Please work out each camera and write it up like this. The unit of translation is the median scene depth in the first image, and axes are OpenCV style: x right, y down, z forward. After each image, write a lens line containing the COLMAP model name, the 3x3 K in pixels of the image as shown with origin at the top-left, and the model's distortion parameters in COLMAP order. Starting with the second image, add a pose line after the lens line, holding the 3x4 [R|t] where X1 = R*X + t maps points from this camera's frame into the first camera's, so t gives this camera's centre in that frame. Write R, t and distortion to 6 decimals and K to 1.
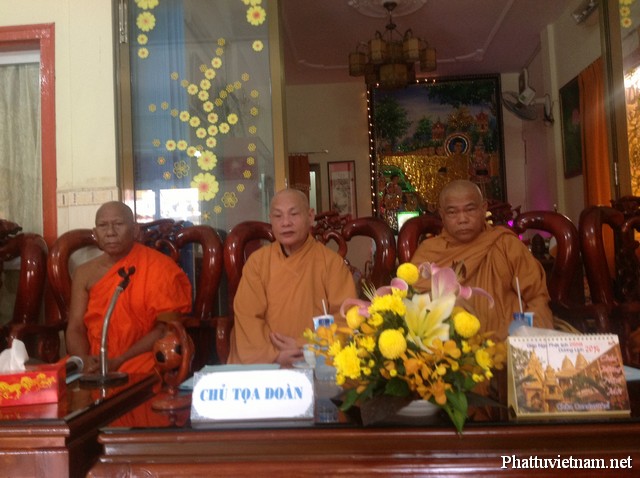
lens RADIAL K [[608.7, 0, 323.3], [0, 608.7, 237.4], [0, 0, 1]] dist [0.190206, -0.450533]
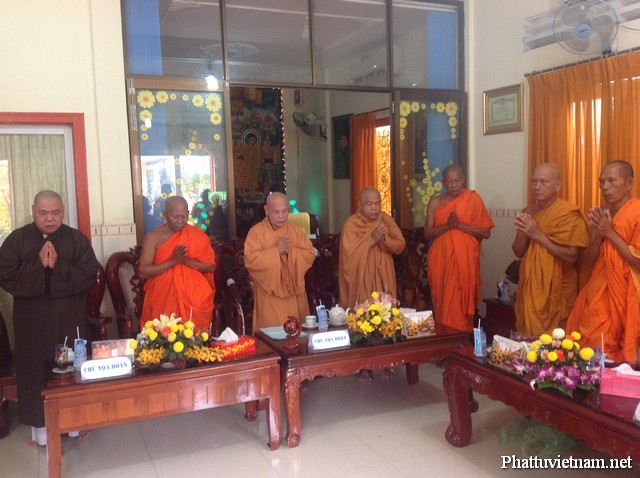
lens RADIAL K [[608.7, 0, 323.3], [0, 608.7, 237.4], [0, 0, 1]] dist [0.190206, -0.450533]
pose [[0.891965, -0.025150, 0.451404, -0.609455], [-0.029507, 0.993084, 0.113635, -0.237135], [-0.451140, -0.114678, 0.885054, -0.640843]]
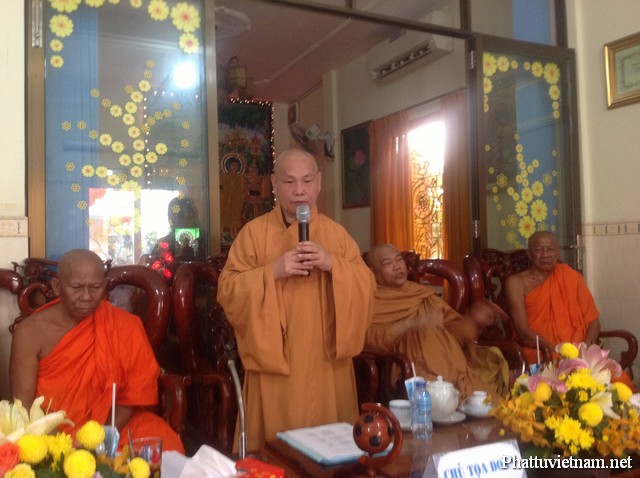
lens RADIAL K [[608.7, 0, 323.3], [0, 608.7, 237.4], [0, 0, 1]] dist [0.190206, -0.450533]
pose [[0.869341, 0.037600, 0.492781, -0.387185], [-0.037805, 0.999240, -0.009550, -0.059299], [-0.492765, -0.010327, 0.870101, 0.068736]]
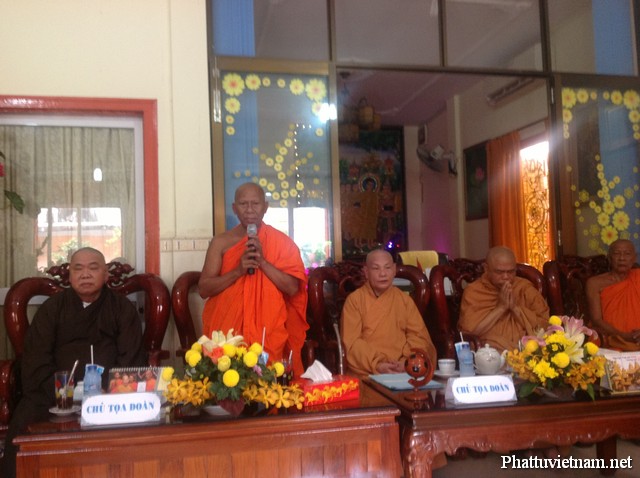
lens RADIAL K [[612.8, 0, 323.0], [0, 612.8, 238.0], [0, 0, 1]] dist [0.178120, -0.462323]
pose [[0.963737, 0.026471, 0.265538, -0.441805], [-0.022589, 0.999589, -0.017663, -0.060763], [-0.265896, 0.011024, 0.963939, -0.266386]]
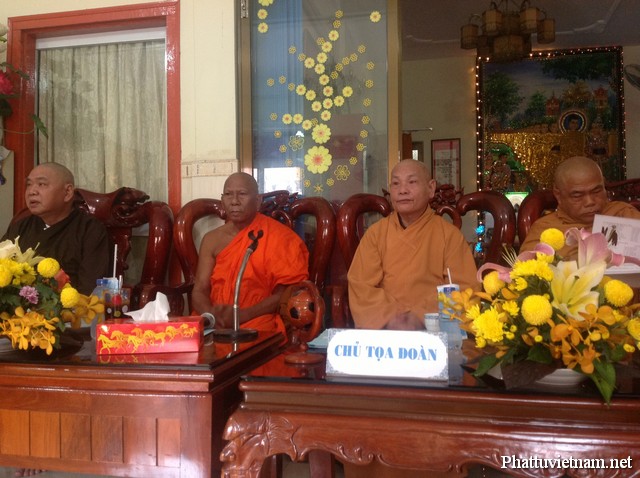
lens RADIAL K [[608.7, 0, 323.3], [0, 608.7, 237.4], [0, 0, 1]] dist [0.190206, -0.450533]
pose [[0.988194, 0.027949, -0.150637, -0.028891], [-0.023572, 0.999249, 0.030763, 0.014858], [0.151384, -0.026849, 0.988110, -0.003004]]
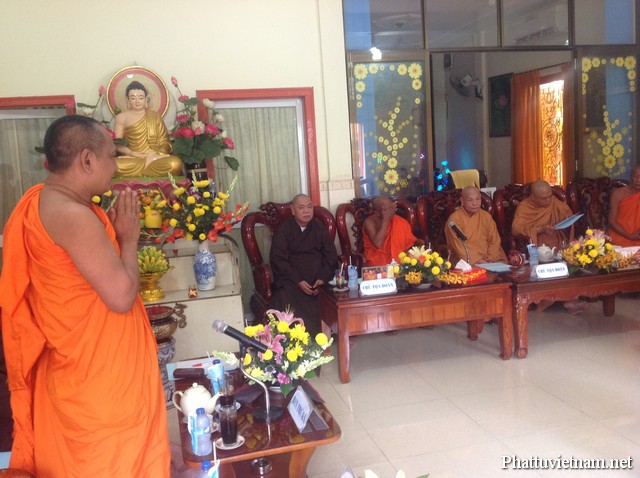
lens RADIAL K [[608.7, 0, 323.3], [0, 608.7, 237.4], [0, 0, 1]] dist [0.190206, -0.450533]
pose [[0.953406, -0.060996, 0.295459, -0.967894], [0.012163, 0.986323, 0.164374, -0.210822], [-0.301444, -0.153122, 0.941108, -0.760695]]
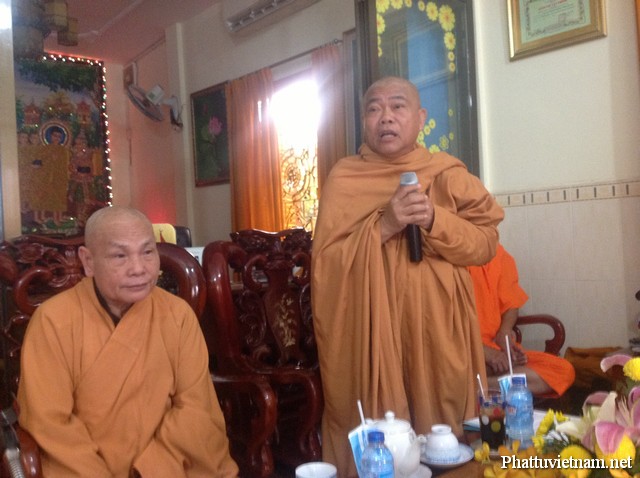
lens RADIAL K [[612.8, 0, 323.0], [0, 612.8, 238.0], [0, 0, 1]] dist [0.178120, -0.462323]
pose [[0.722429, 0.007164, 0.691408, -0.272407], [-0.013465, 0.999902, 0.003709, -0.041183], [-0.691314, -0.011990, 0.722455, 0.308886]]
